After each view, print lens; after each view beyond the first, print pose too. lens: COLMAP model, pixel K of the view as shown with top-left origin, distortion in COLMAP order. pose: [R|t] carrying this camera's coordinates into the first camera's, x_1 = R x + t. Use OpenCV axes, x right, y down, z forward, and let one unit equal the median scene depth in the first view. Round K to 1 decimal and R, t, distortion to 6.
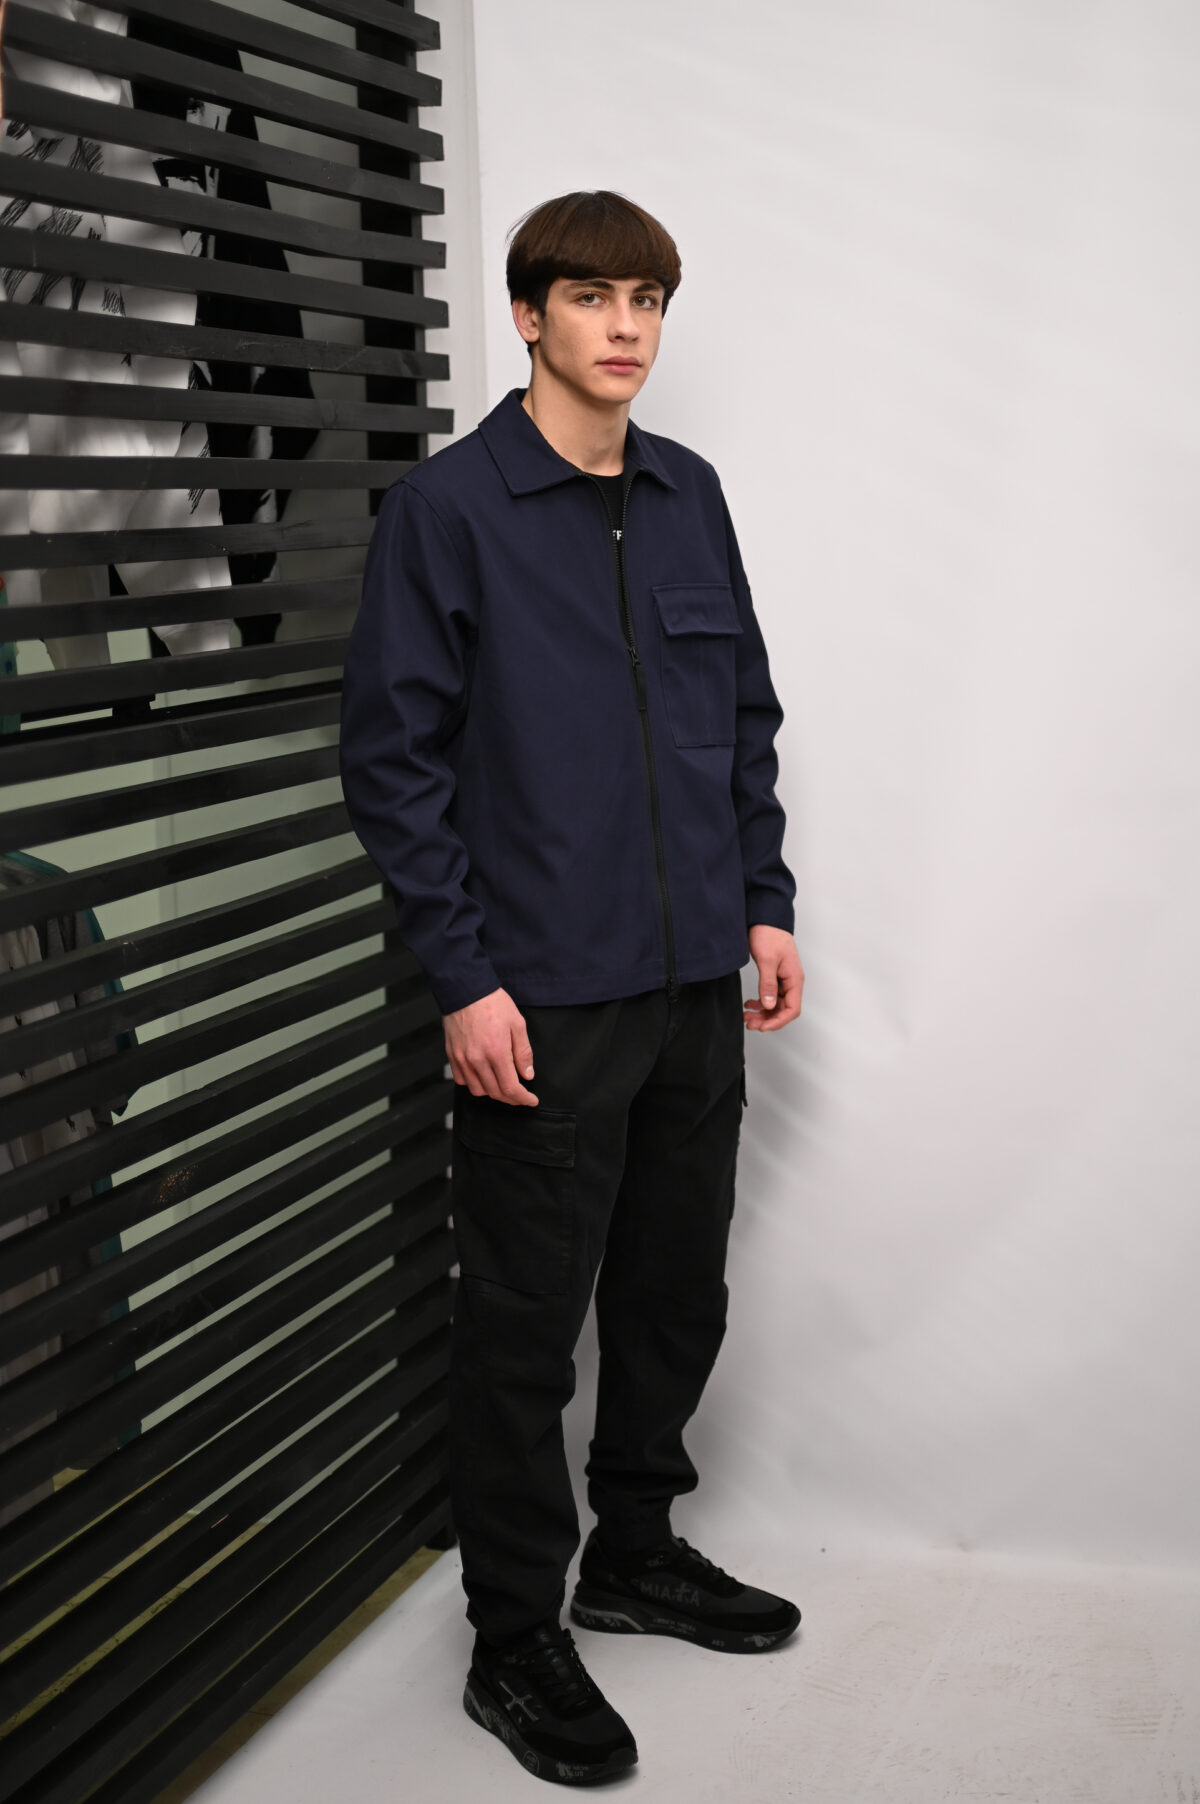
lens RADIAL K [[2587.6, 0, 600.0], [0, 2587.6, 902.0], [0, 0, 1]] dist [-0.085146, -0.007187]
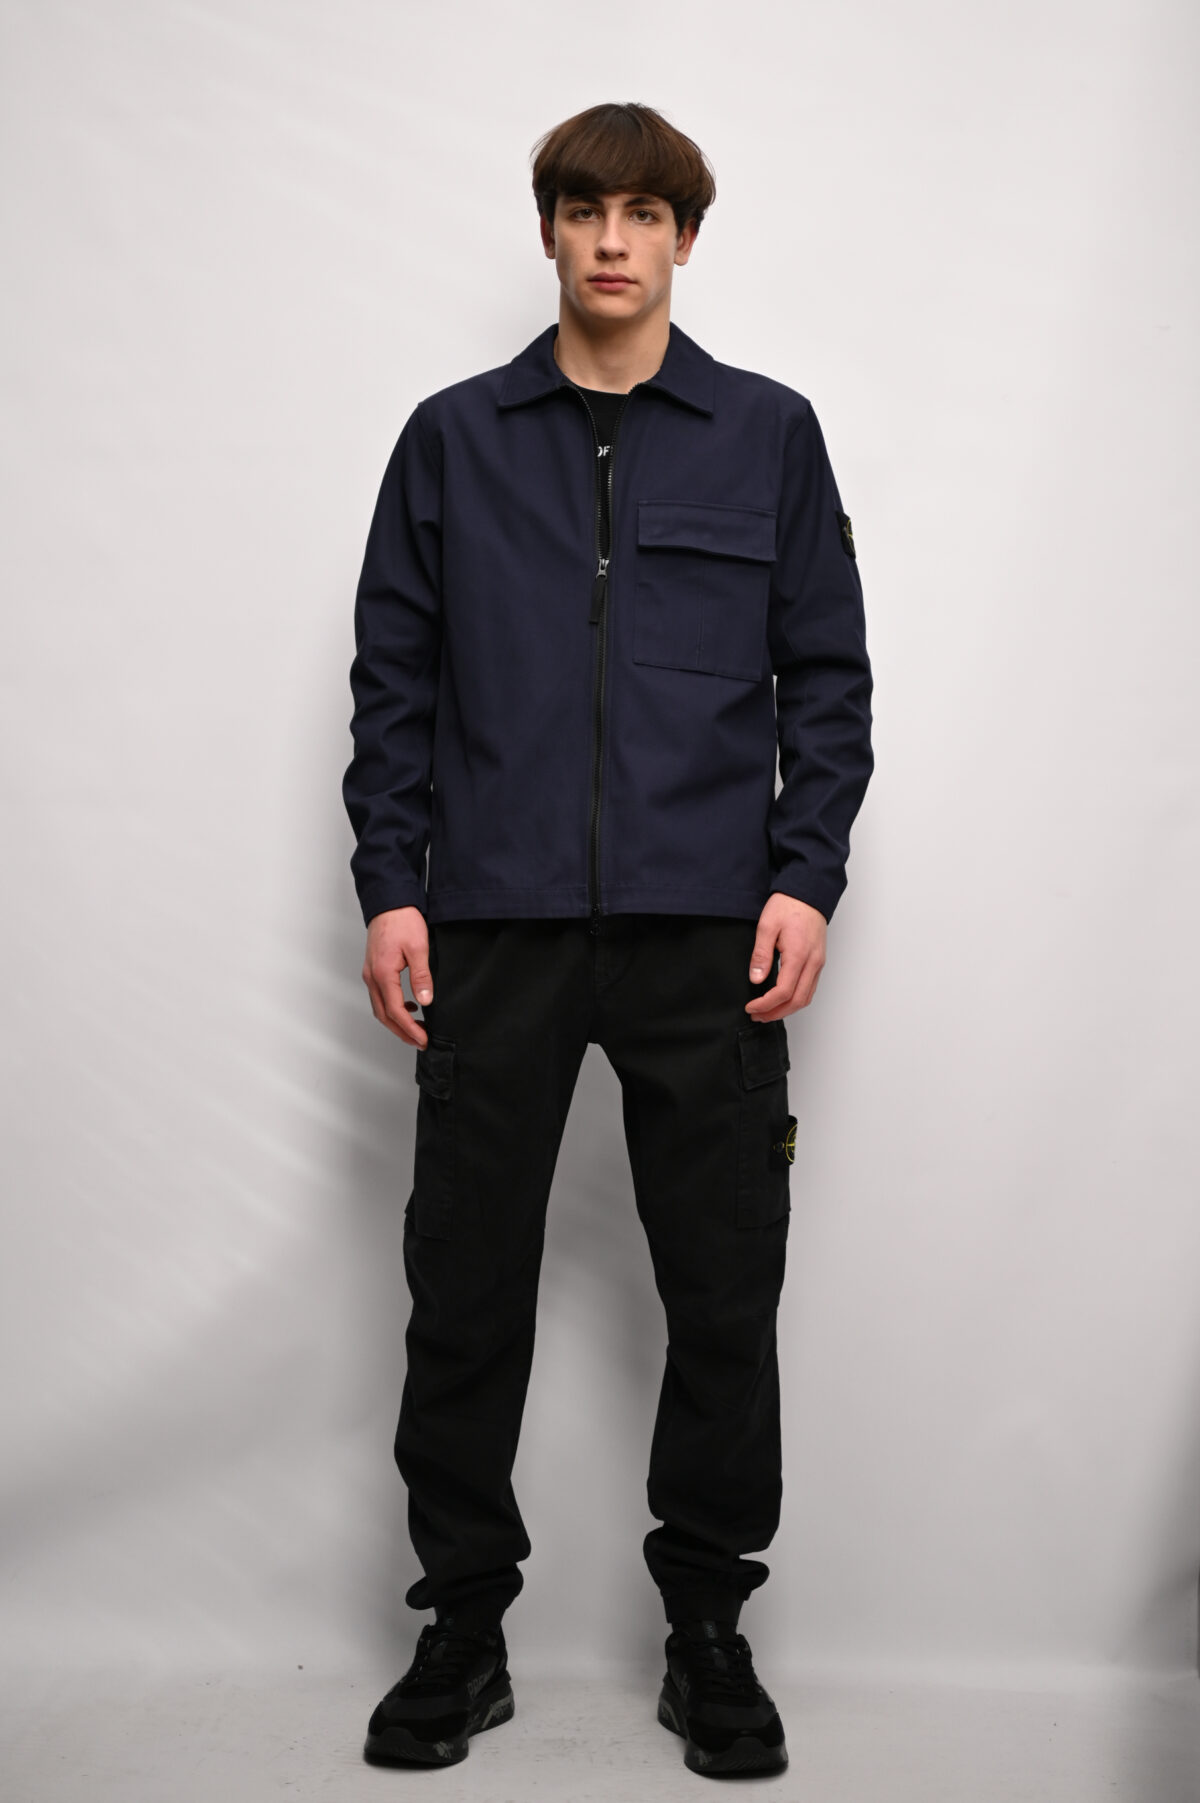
lens RADIAL K [[2586.2, 0, 600.0], [0, 2586.2, 901.5], [0, 0, 1]] dist [-0.085146, -0.007187]
pose [[0.652971, -0.038546, -0.756402, 0.711185], [-0.163401, 0.968015, -0.190387, 0.197473], [0.739547, 0.247915, 0.625787, 0.443868]]
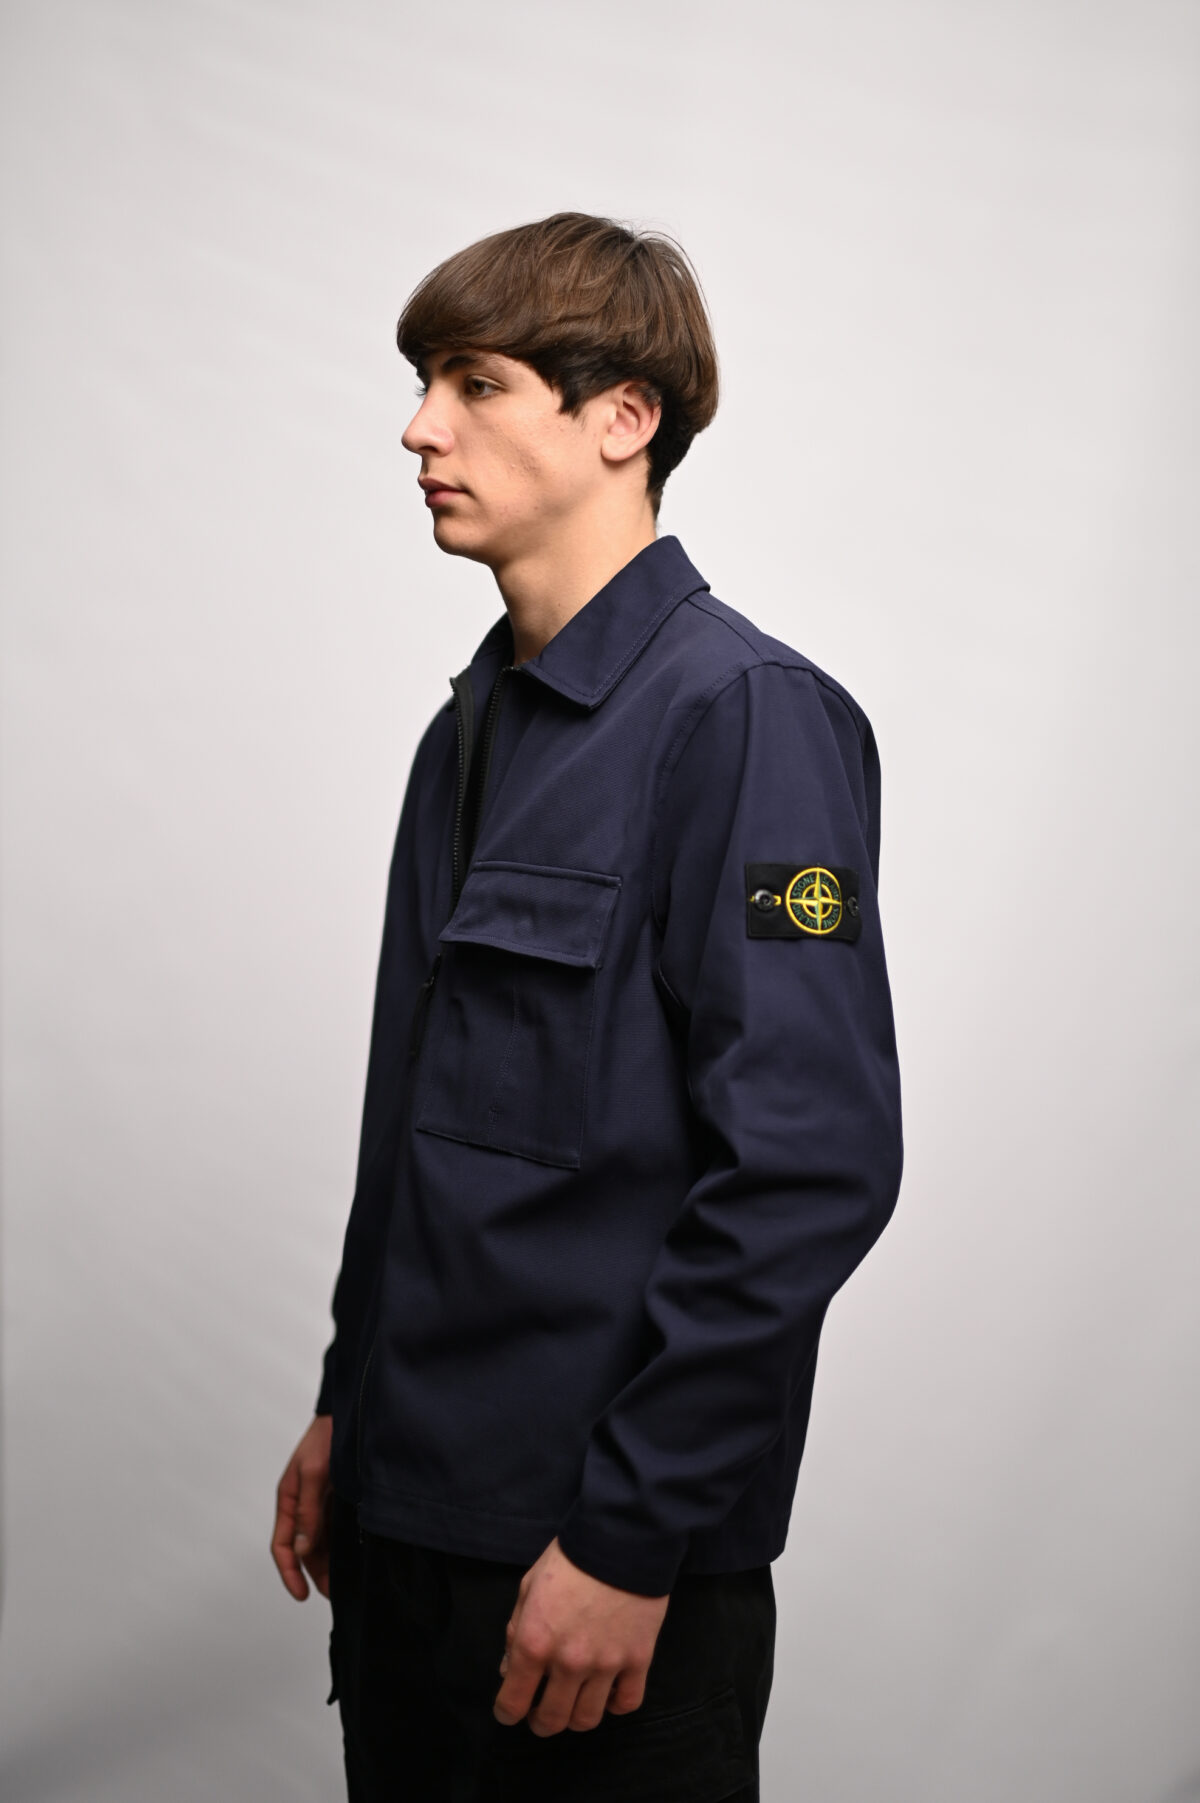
lens RADIAL K [[2586.2, 0, 600.0], [0, 2586.2, 901.5], [0, 0, 1]] dist [-0.085146, -0.007187]
pose [[-0.230507, 0.026764, -0.972703, 0.588394], [-0.215229, 0.973461, 0.077789, -0.165180], [0.948970, 0.227284, -0.218629, 1.159915]]
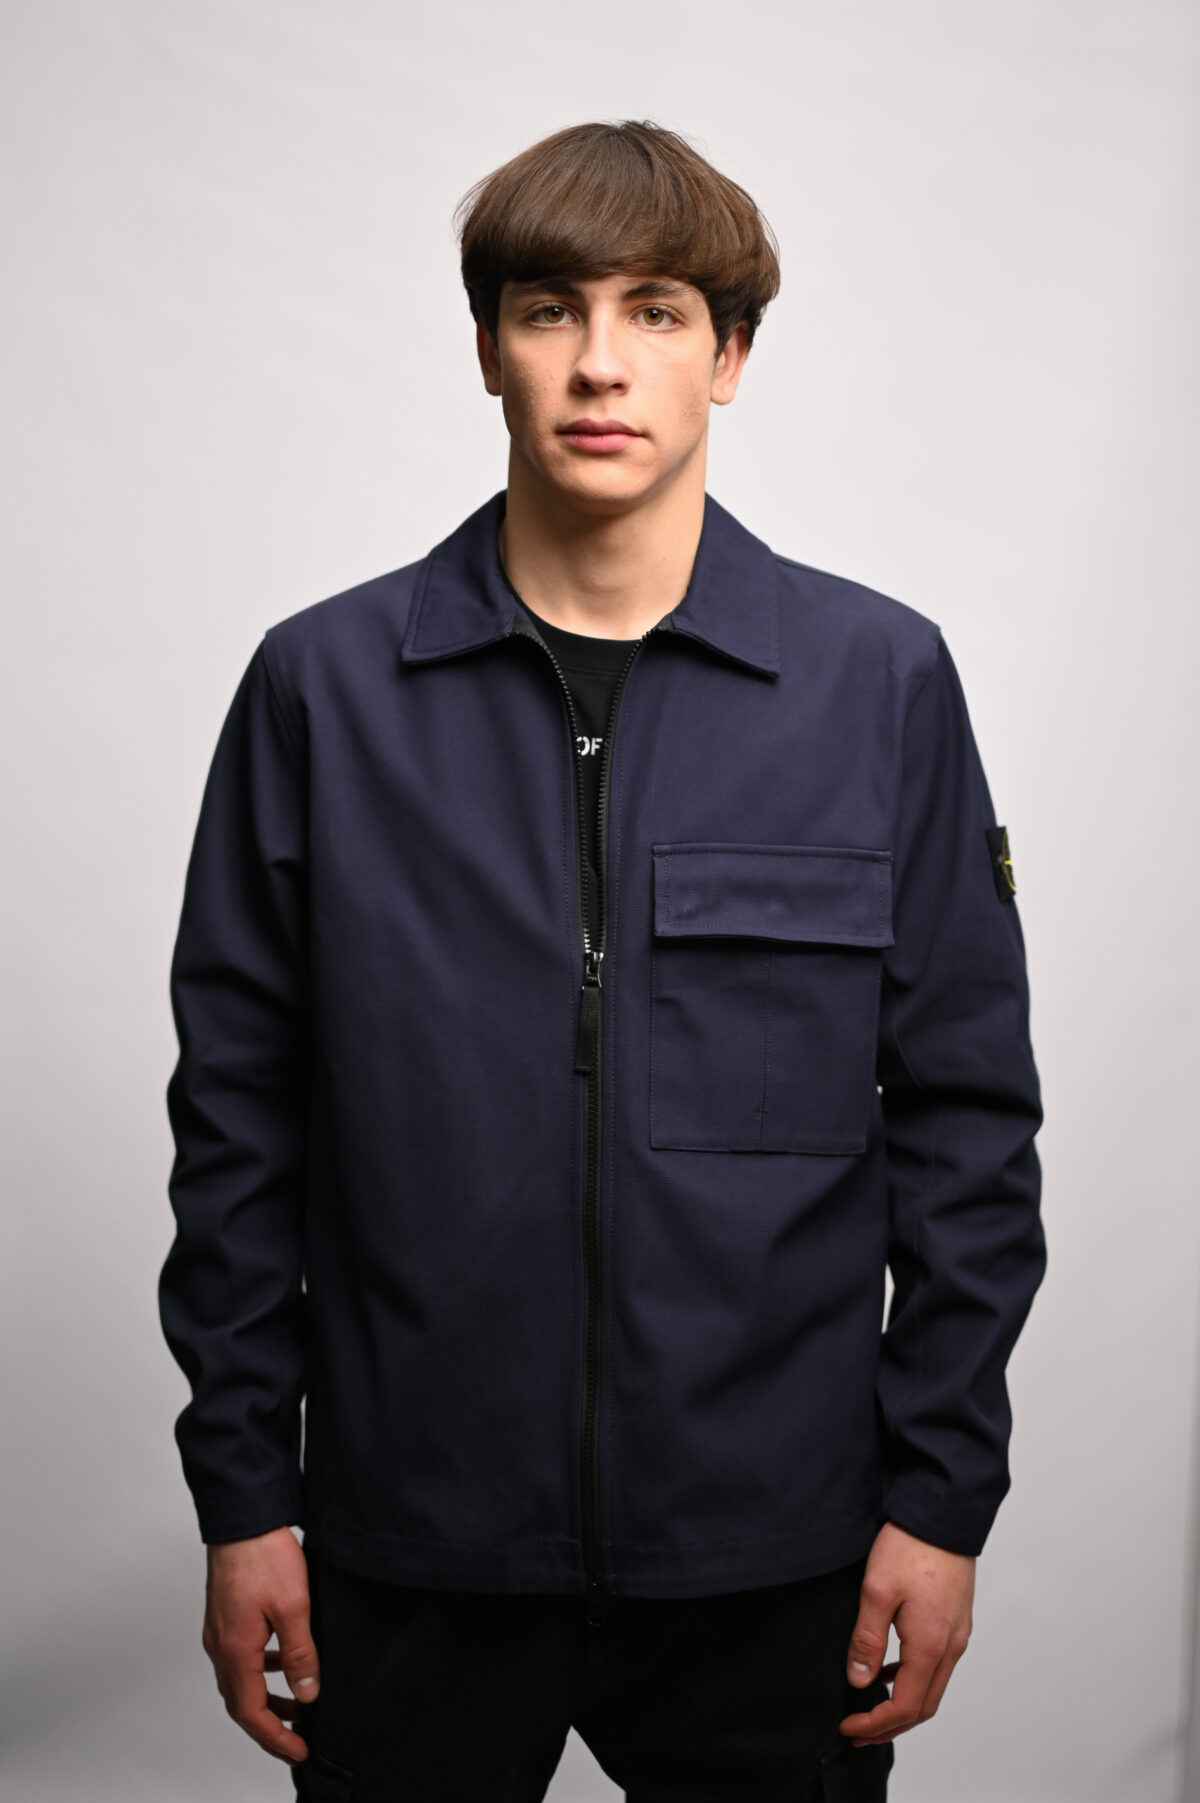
lens RADIAL K [[2536.8, 0, 599.1], [0, 2536.8, 835.7], [0, 0, 1]] dist [-0.034319, 0.008950]
pose [[0.684849, 0.062154, -0.726030, 0.394333], [-0.144576, 0.988138, -0.051783, -0.095033], [0.714199, 0.140430, 0.685711, 0.633037]]
